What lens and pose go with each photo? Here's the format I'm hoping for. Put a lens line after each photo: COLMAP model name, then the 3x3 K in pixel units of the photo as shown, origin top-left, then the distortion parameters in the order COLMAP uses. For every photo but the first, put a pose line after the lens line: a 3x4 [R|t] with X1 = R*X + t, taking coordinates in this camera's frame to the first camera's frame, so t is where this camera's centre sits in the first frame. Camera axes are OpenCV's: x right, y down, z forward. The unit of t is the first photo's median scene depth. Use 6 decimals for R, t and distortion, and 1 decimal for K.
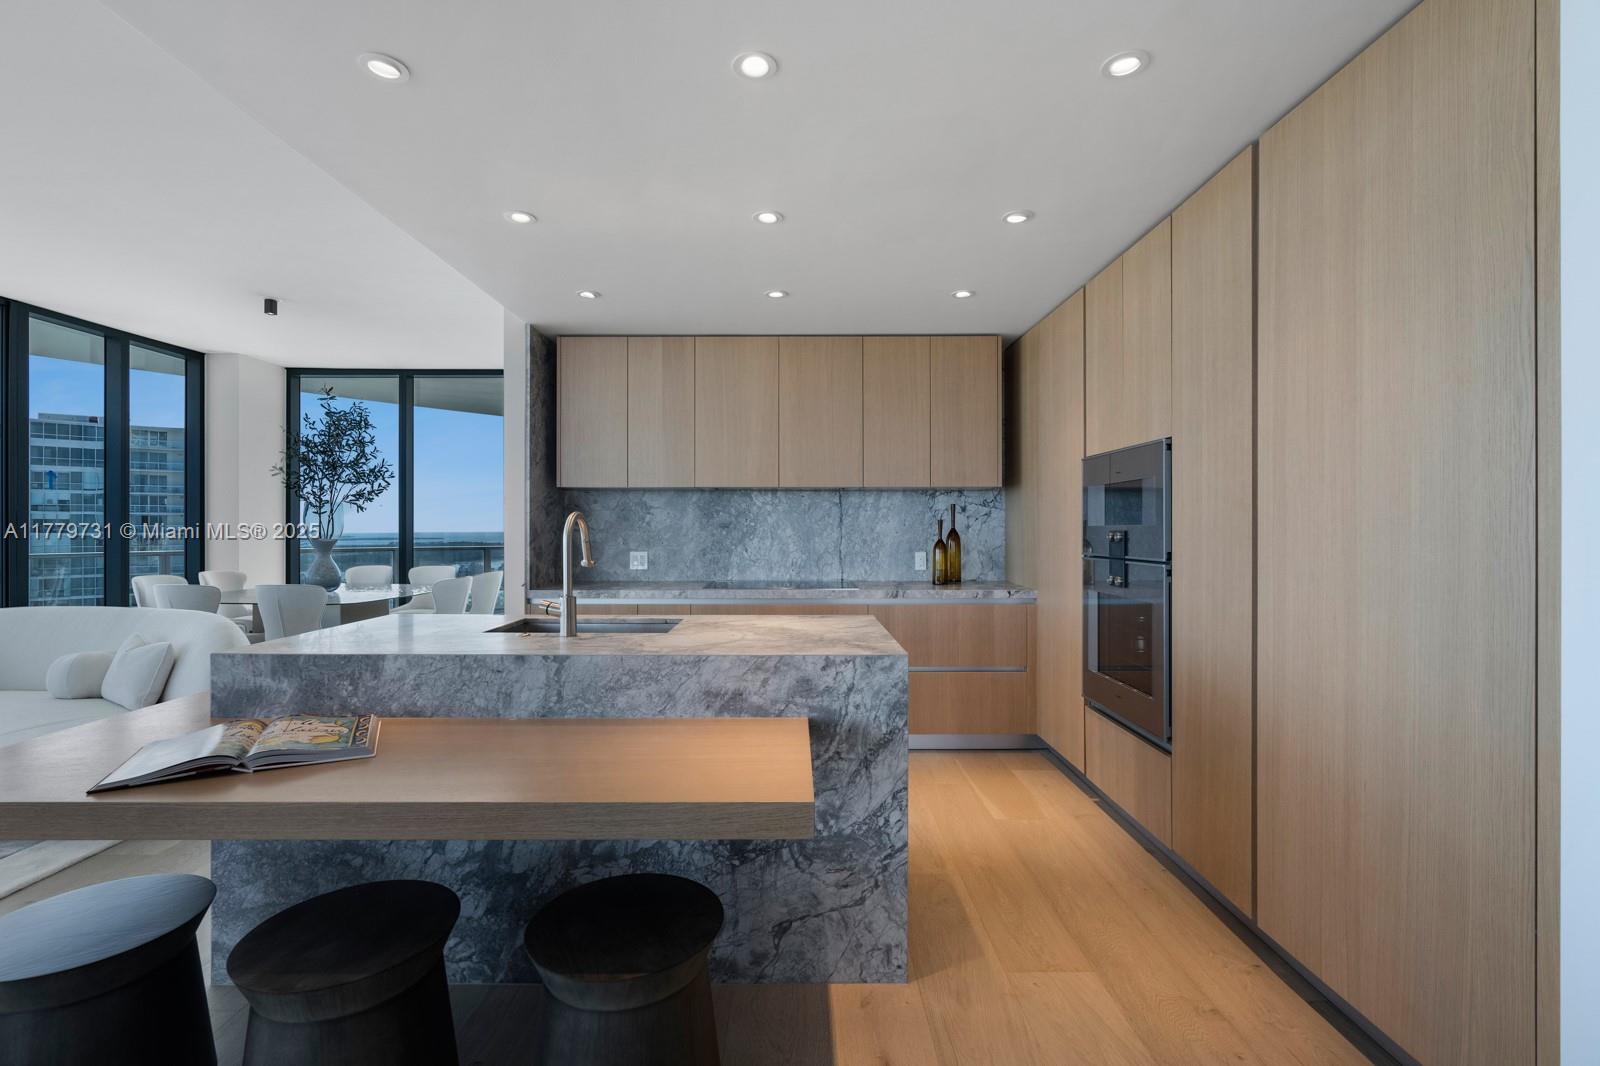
lens RADIAL K [[722.3, 0, 798.2], [0, 722.3, 530.1], [0, 0, 1]] dist [-0.010212, 0.005844]
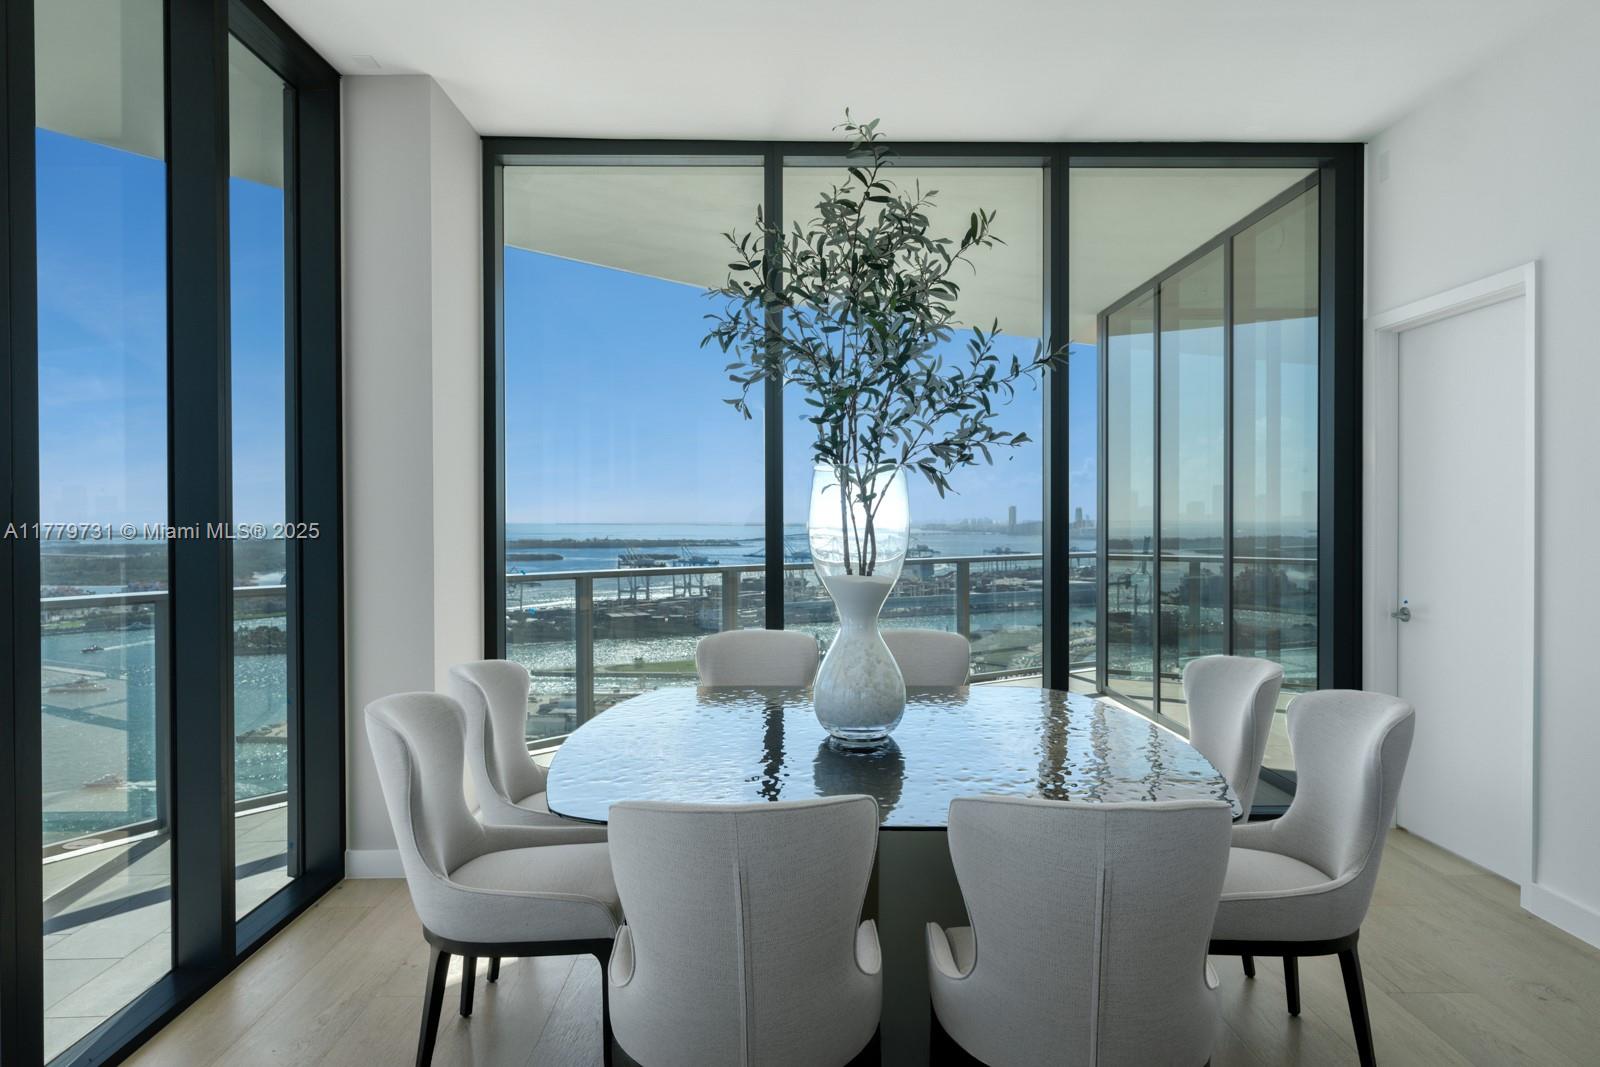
lens RADIAL K [[1034.9, 0, 800.0], [0, 1034.9, 533.5], [0, 0, 1]] dist [0.003135, 0.001641]
pose [[0.999712, -0.004636, 0.023558, -0.906038], [0.004332, 0.999907, 0.012922, -0.017844], [-0.023616, -0.012816, 0.999639, 0.681552]]
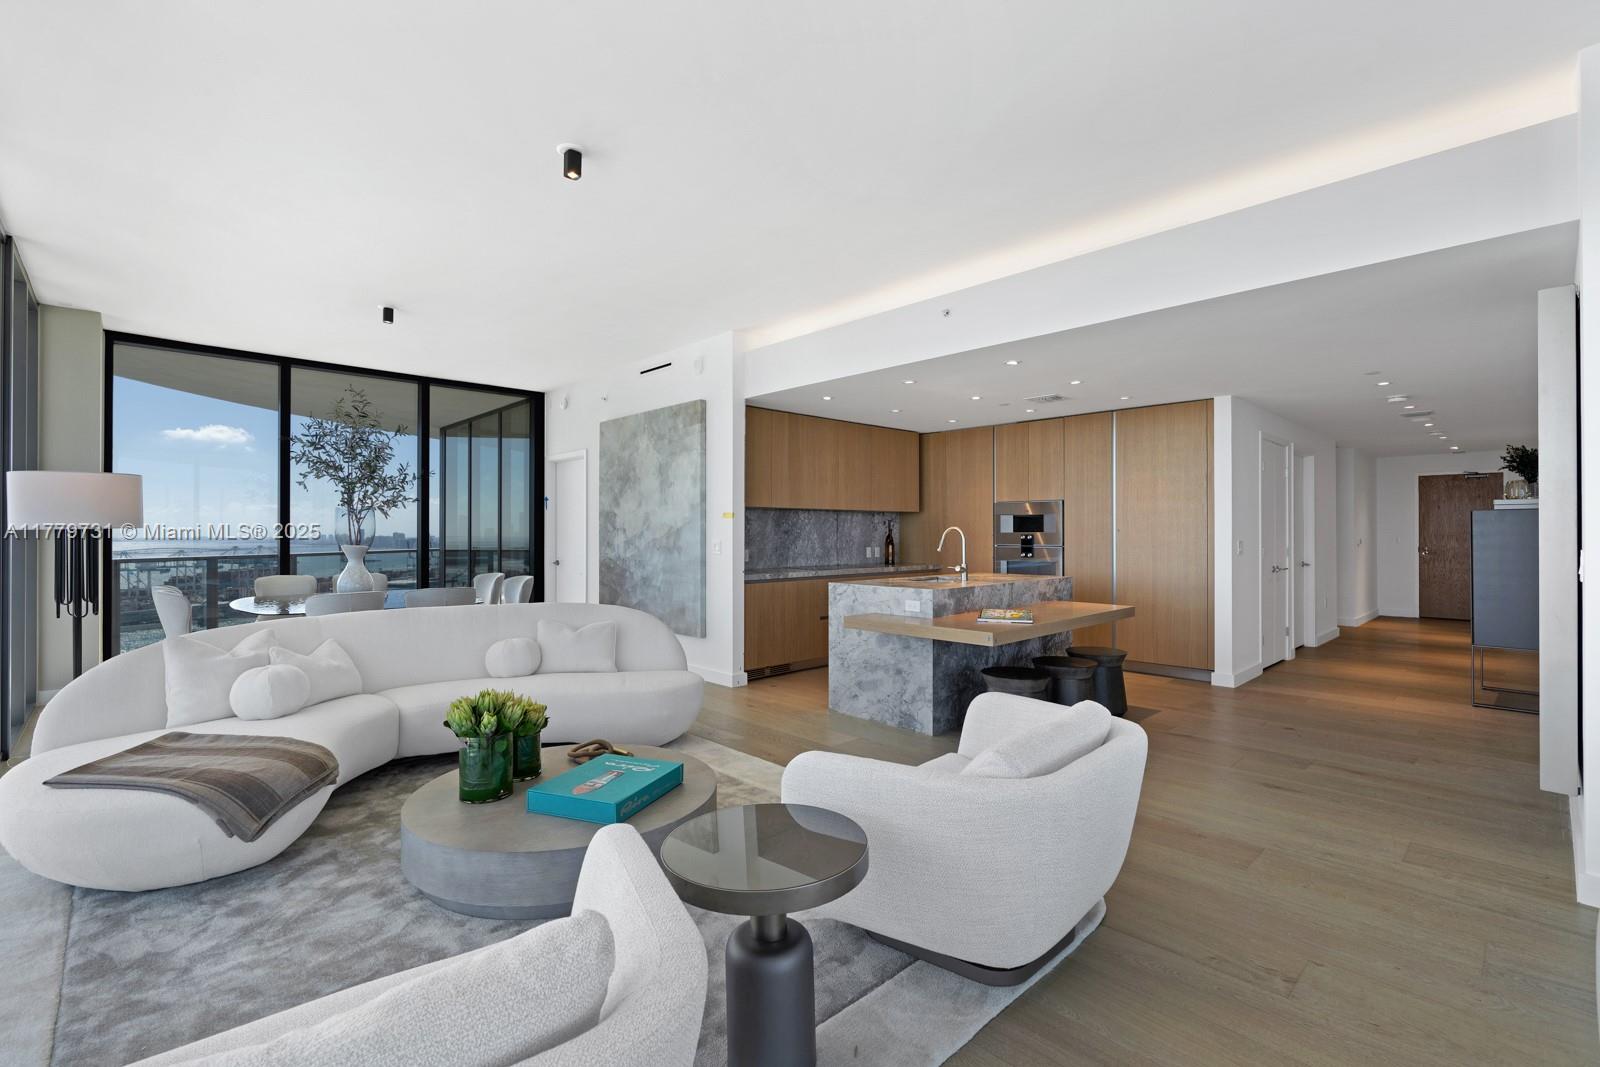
lens RADIAL K [[718.6, 0, 800.0], [0, 718.6, 533.5], [0, 0, 1]] dist [-0.012006, 0.007018]
pose [[0.715938, -0.001316, 0.698163, -1.174420], [0.002795, 0.999996, -0.000981, -0.001447], [-0.698159, 0.002654, 0.715938, -0.140846]]
